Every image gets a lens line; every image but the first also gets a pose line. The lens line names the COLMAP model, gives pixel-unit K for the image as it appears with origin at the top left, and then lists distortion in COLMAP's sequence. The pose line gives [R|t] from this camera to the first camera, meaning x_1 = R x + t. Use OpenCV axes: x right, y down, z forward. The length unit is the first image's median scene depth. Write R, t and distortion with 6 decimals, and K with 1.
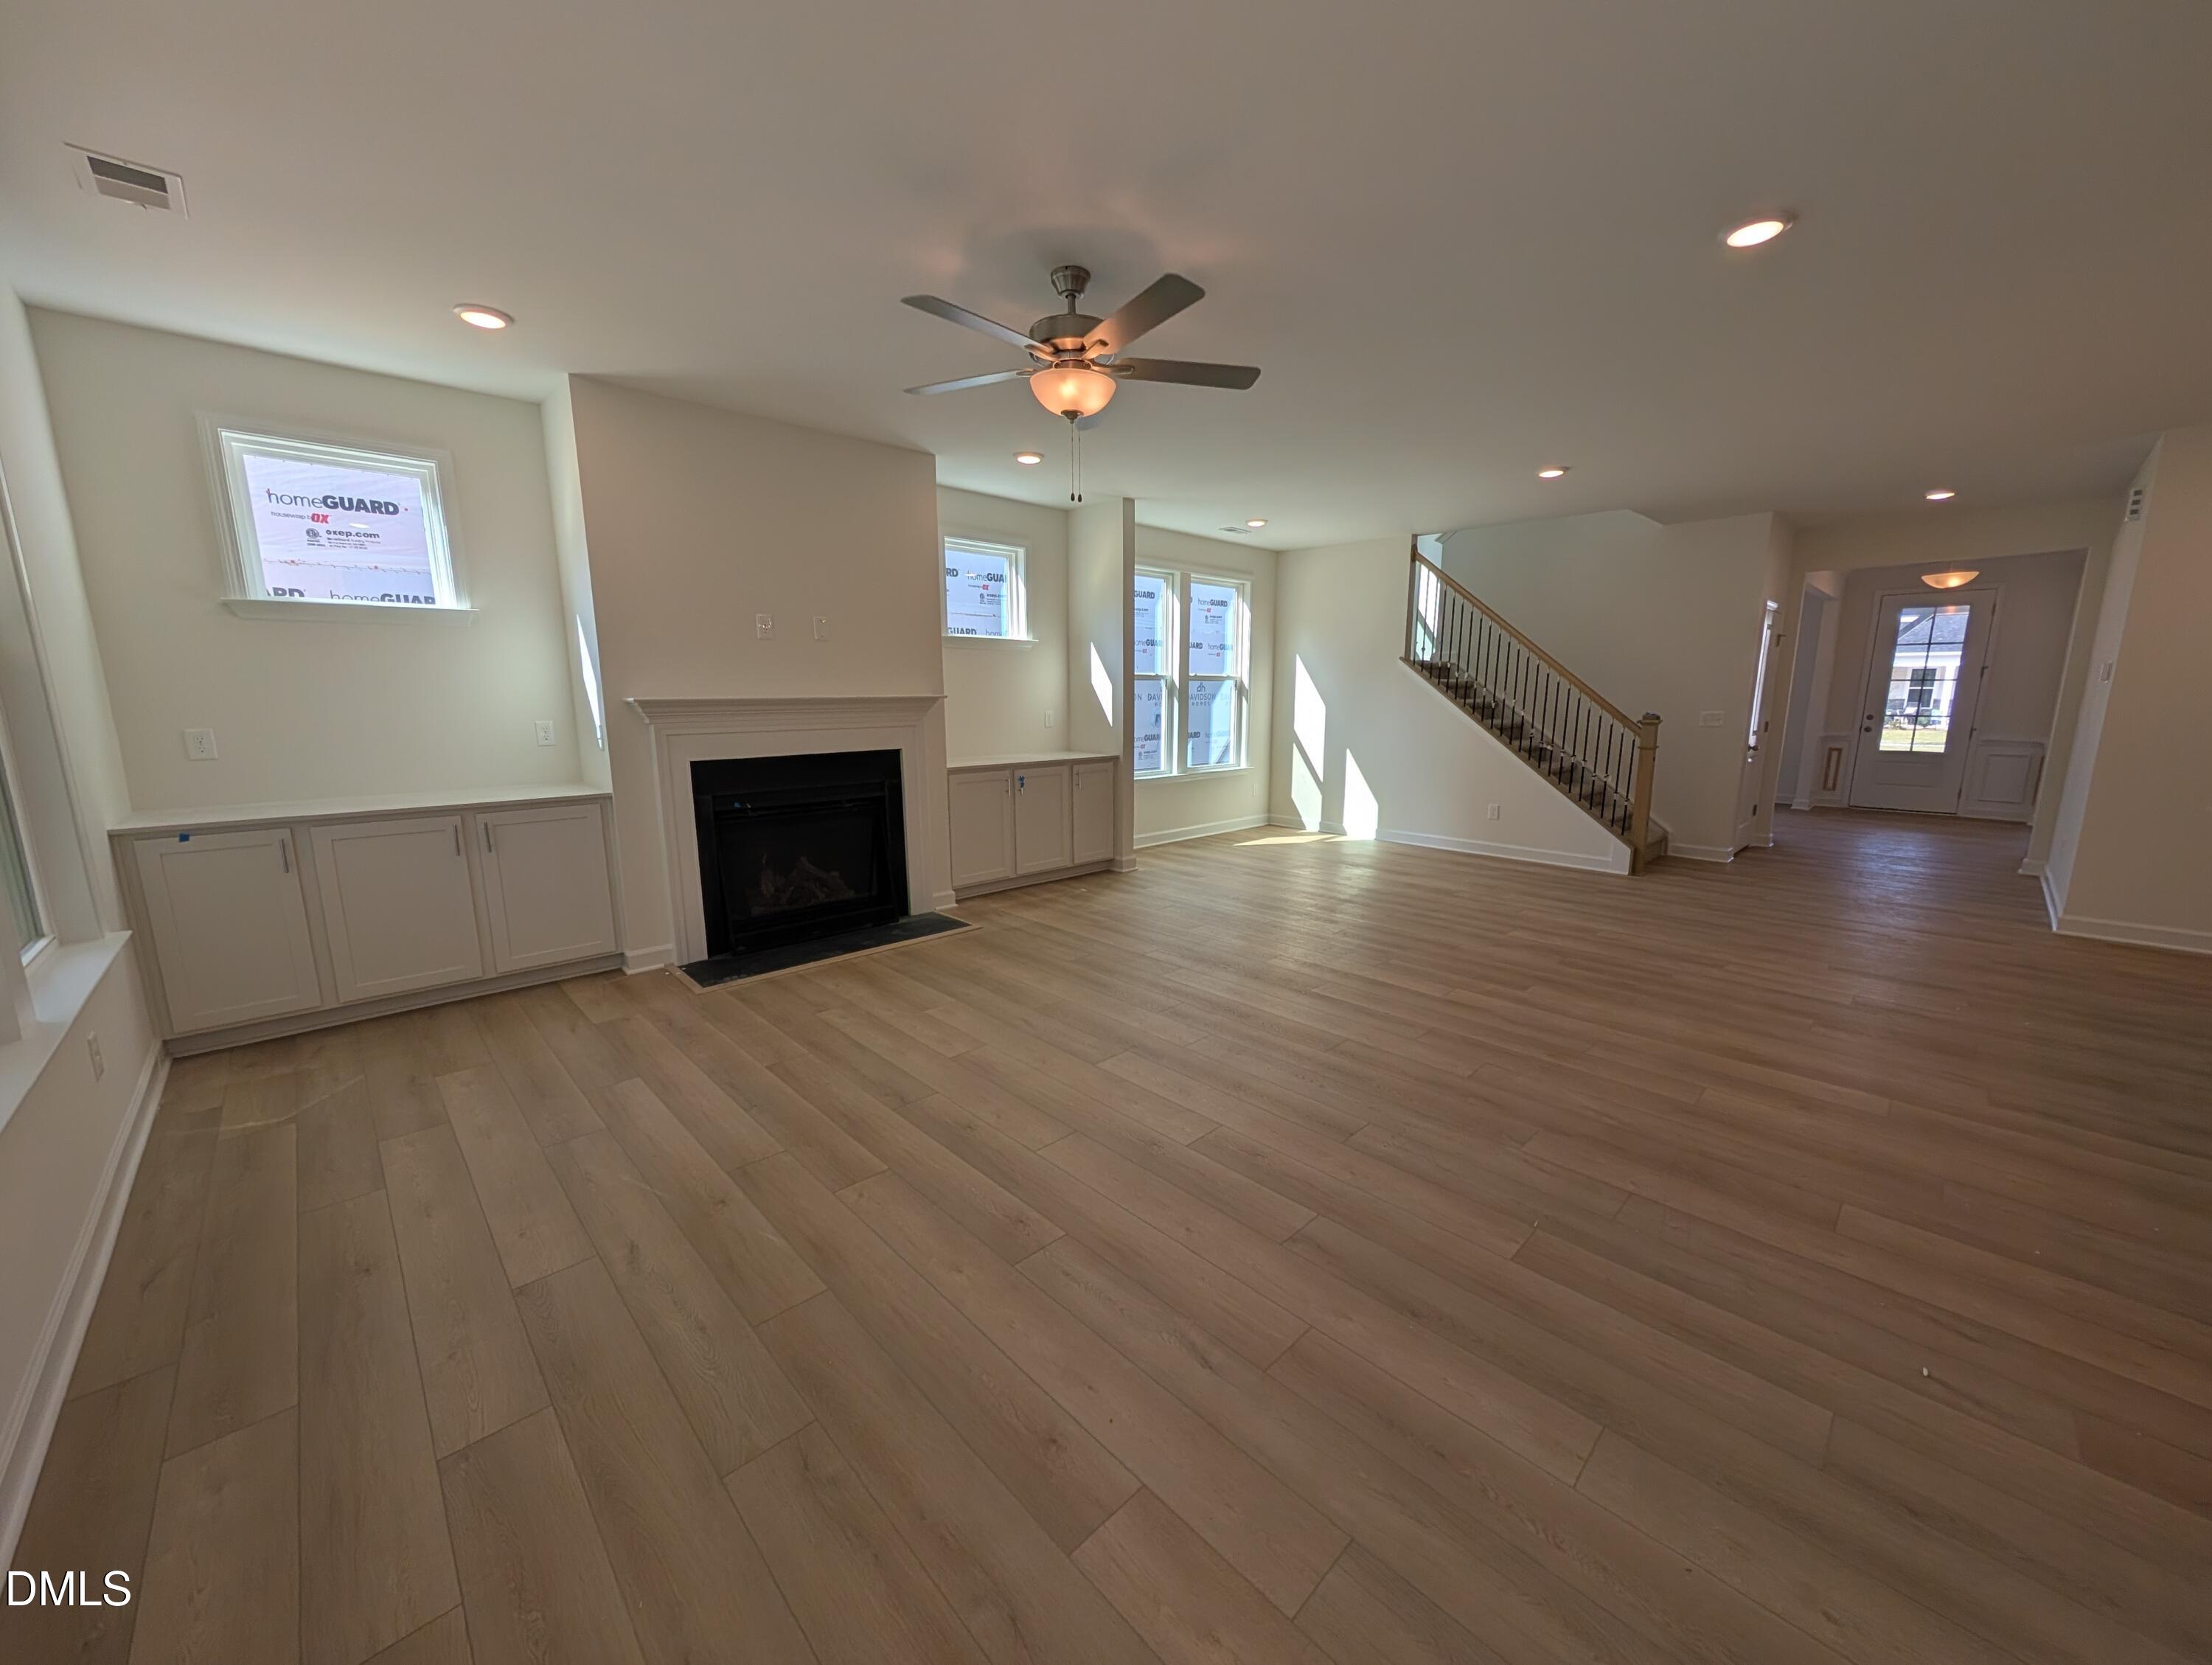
lens RADIAL K [[834.6, 0, 1101.3], [0, 834.6, 846.4], [0, 0, 1]] dist [-0.000160, 0.000618]
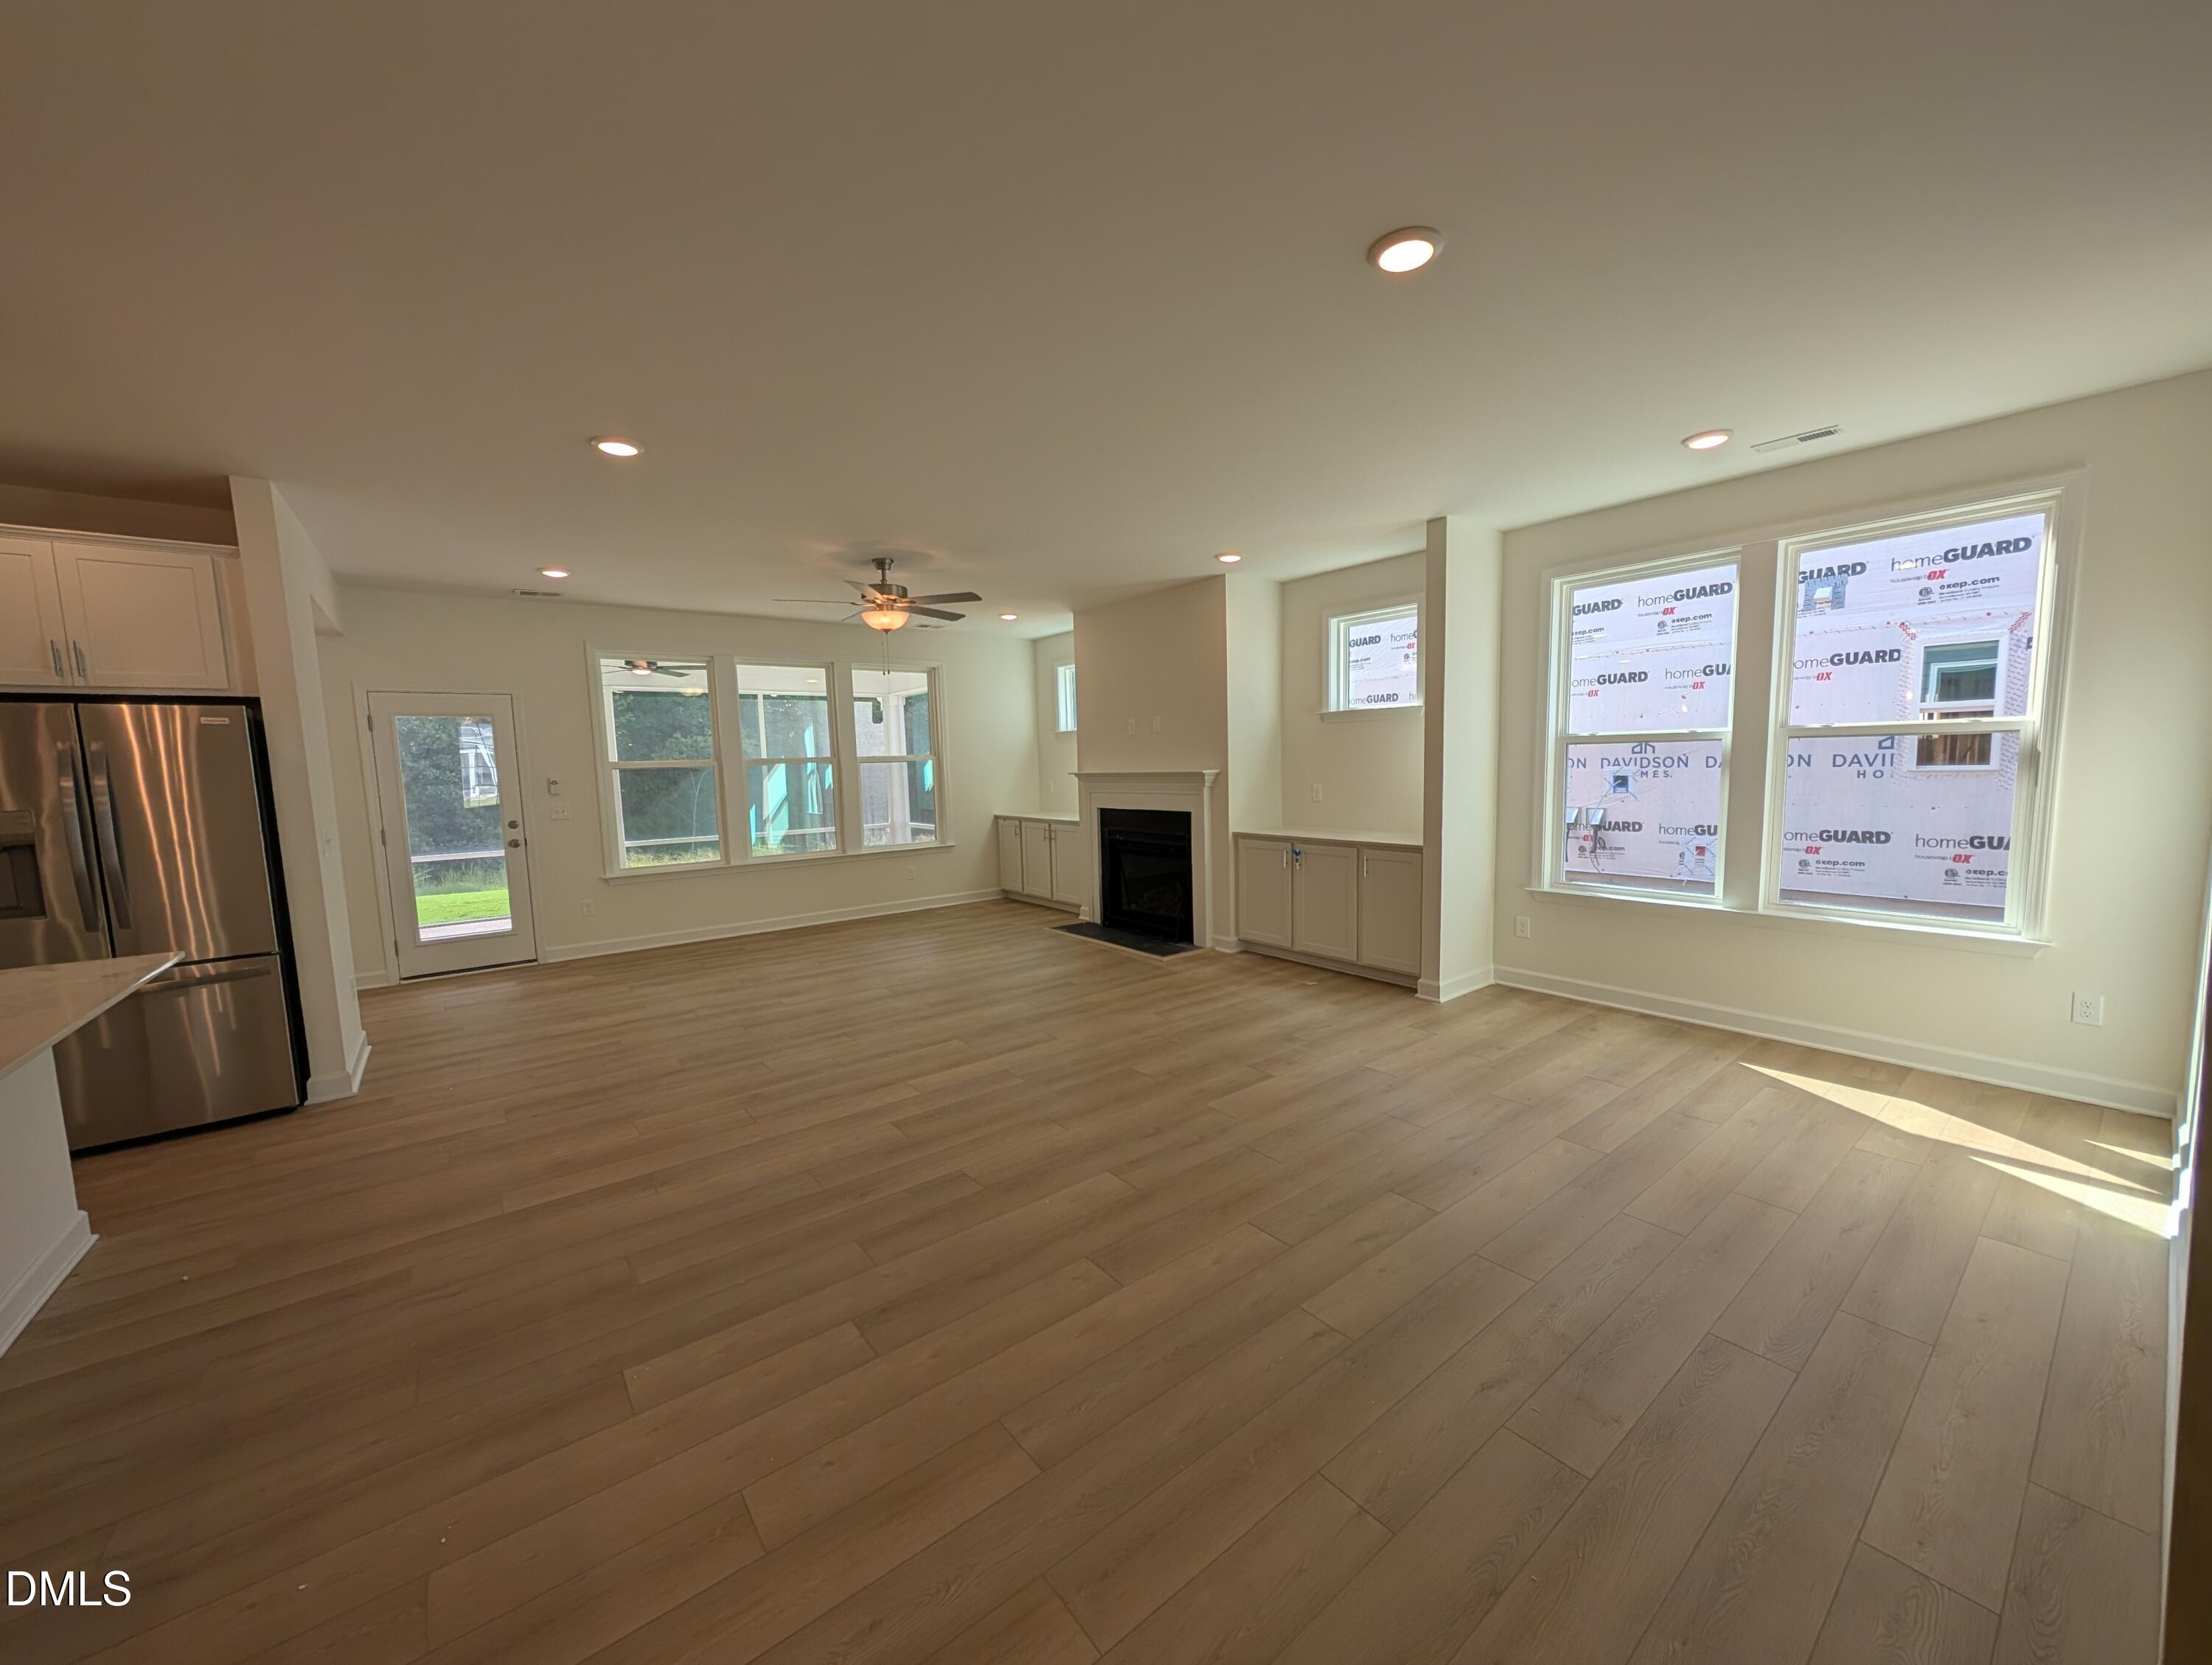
lens RADIAL K [[834.6, 0, 1112.2], [0, 834.6, 842.8], [0, 0, 1]] dist [-0.000160, 0.000618]
pose [[-0.094074, 0.103353, -0.990186, 1.043442], [-0.159652, 0.980159, 0.117474, -0.200791], [0.982681, 0.169136, -0.075707, 0.985661]]
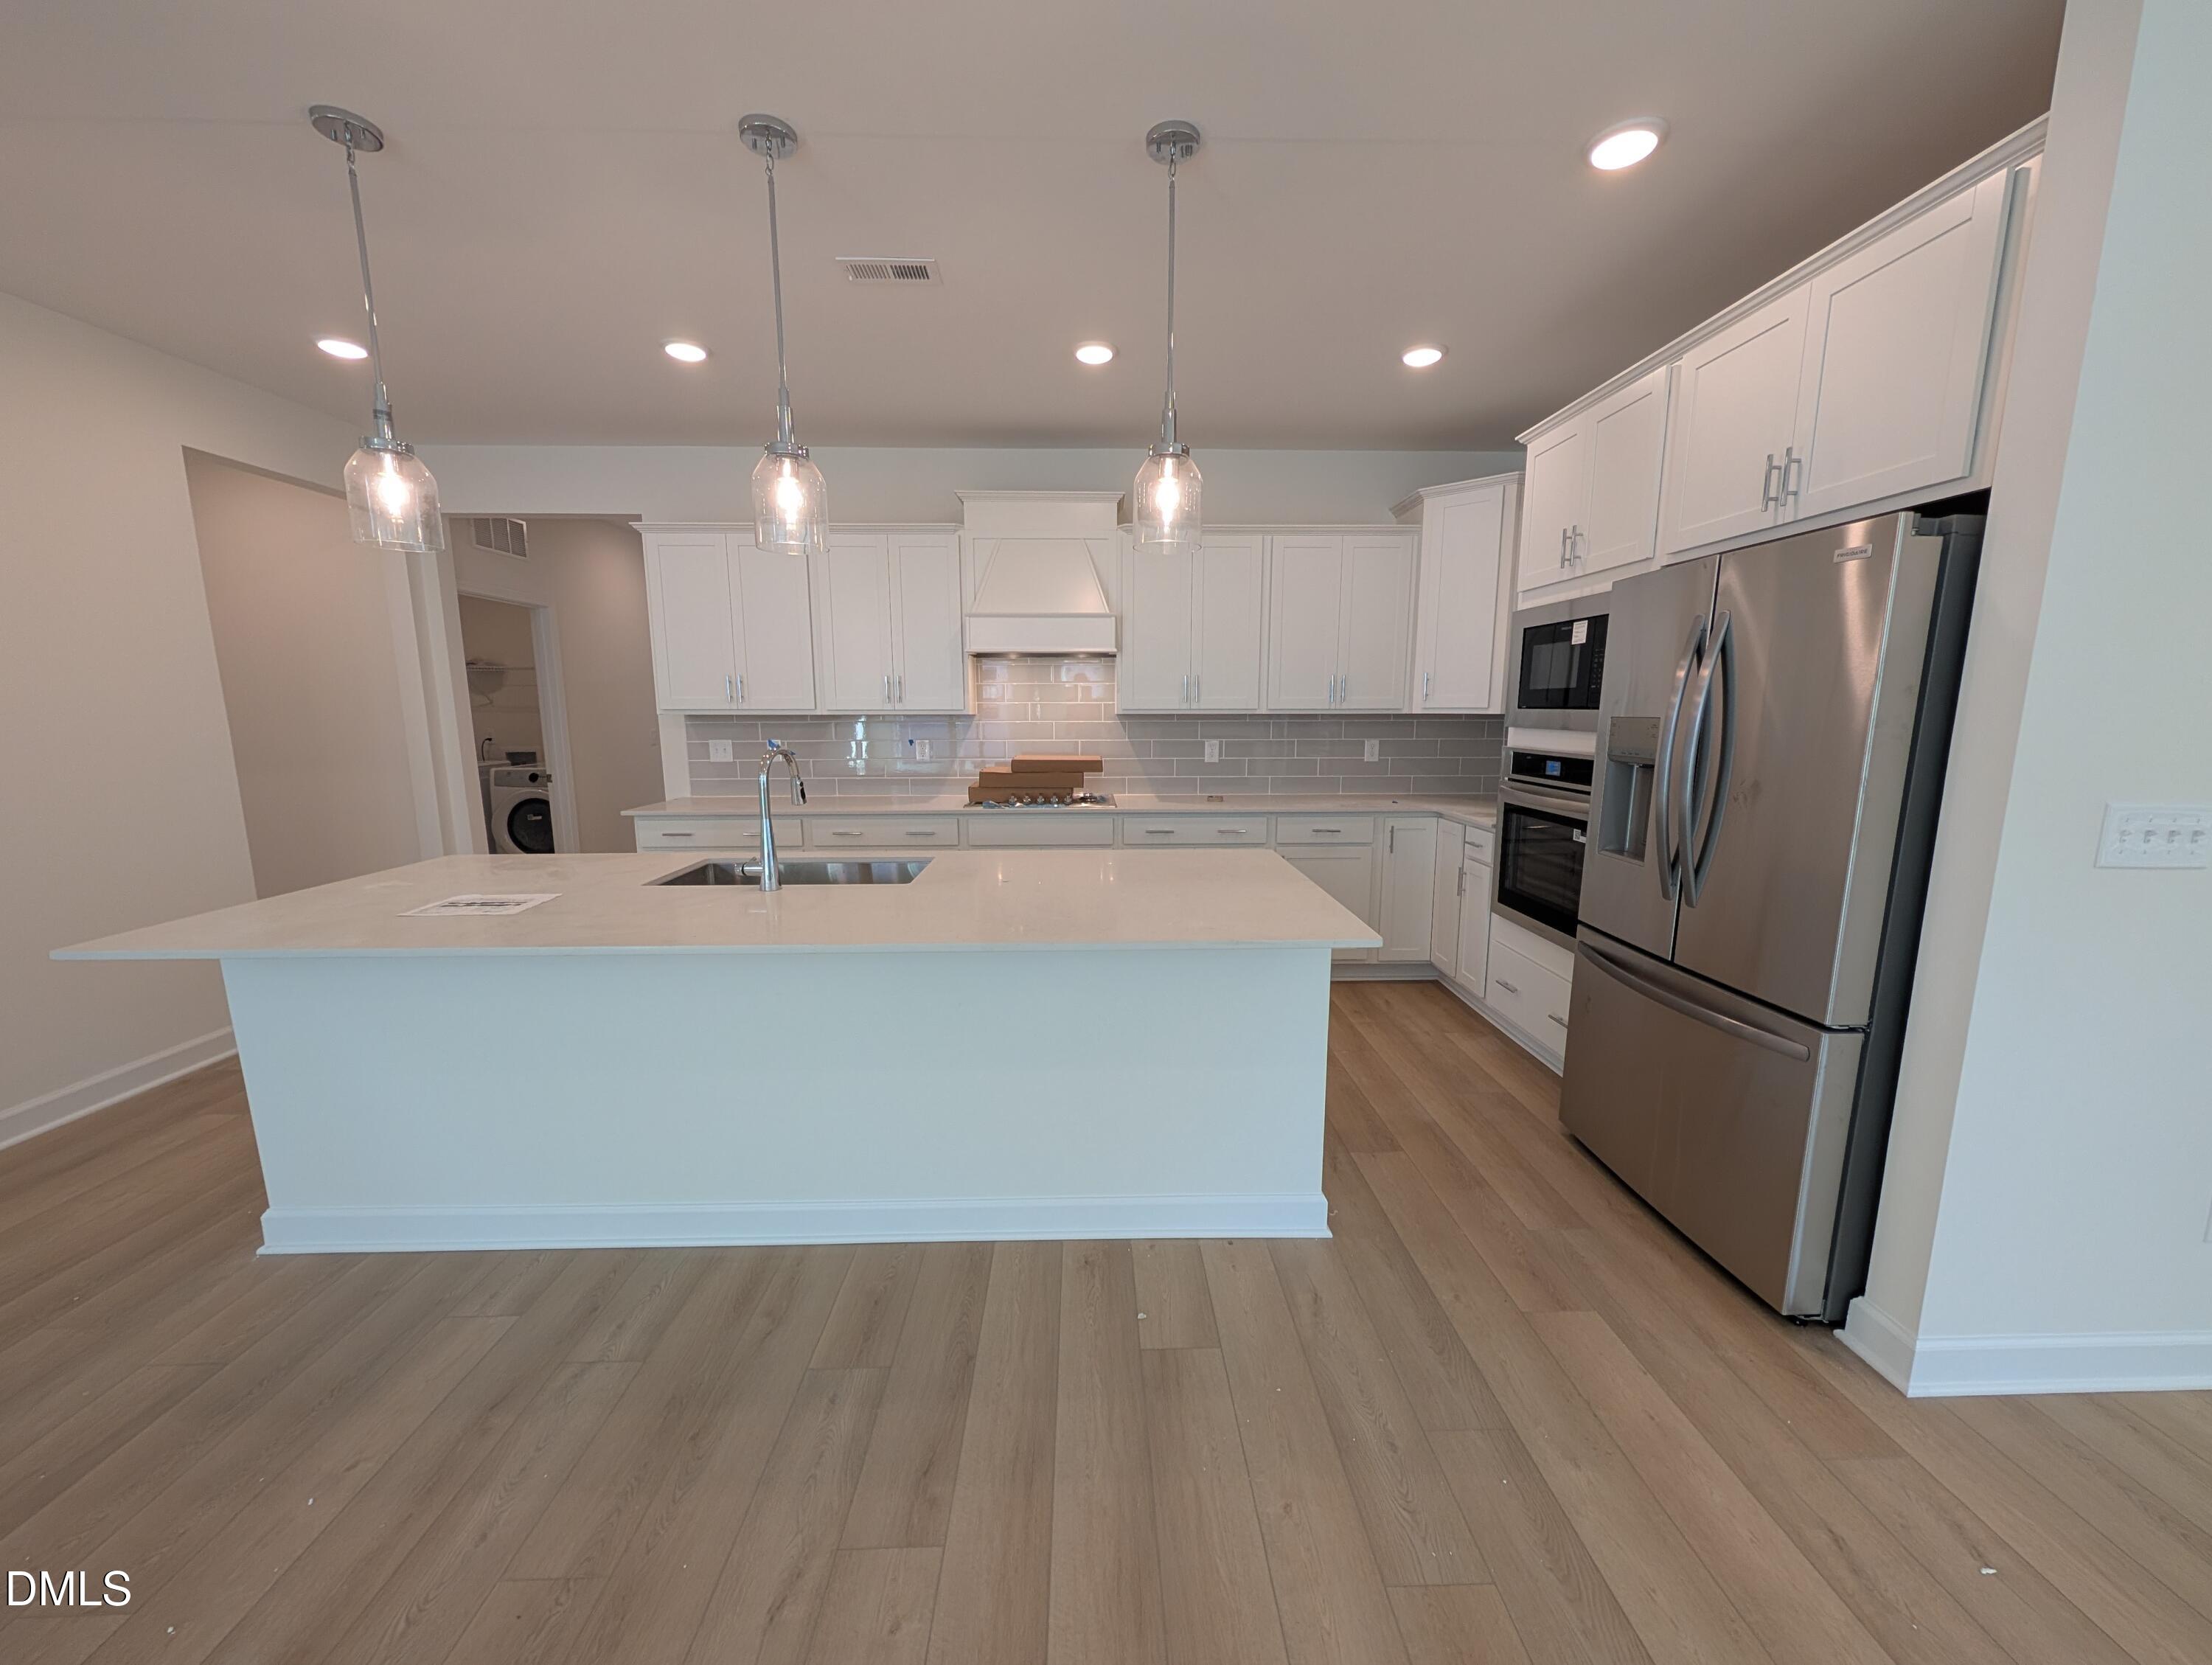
lens RADIAL K [[834.6, 0, 1103.6], [0, 834.6, 838.7], [0, 0, 1]] dist [-0.000160, 0.000618]
pose [[-0.740872, -0.104060, 0.663537, 0.403577], [0.127082, 0.948361, 0.290622, -0.128277], [-0.659514, 0.299637, -0.689390, 0.662884]]
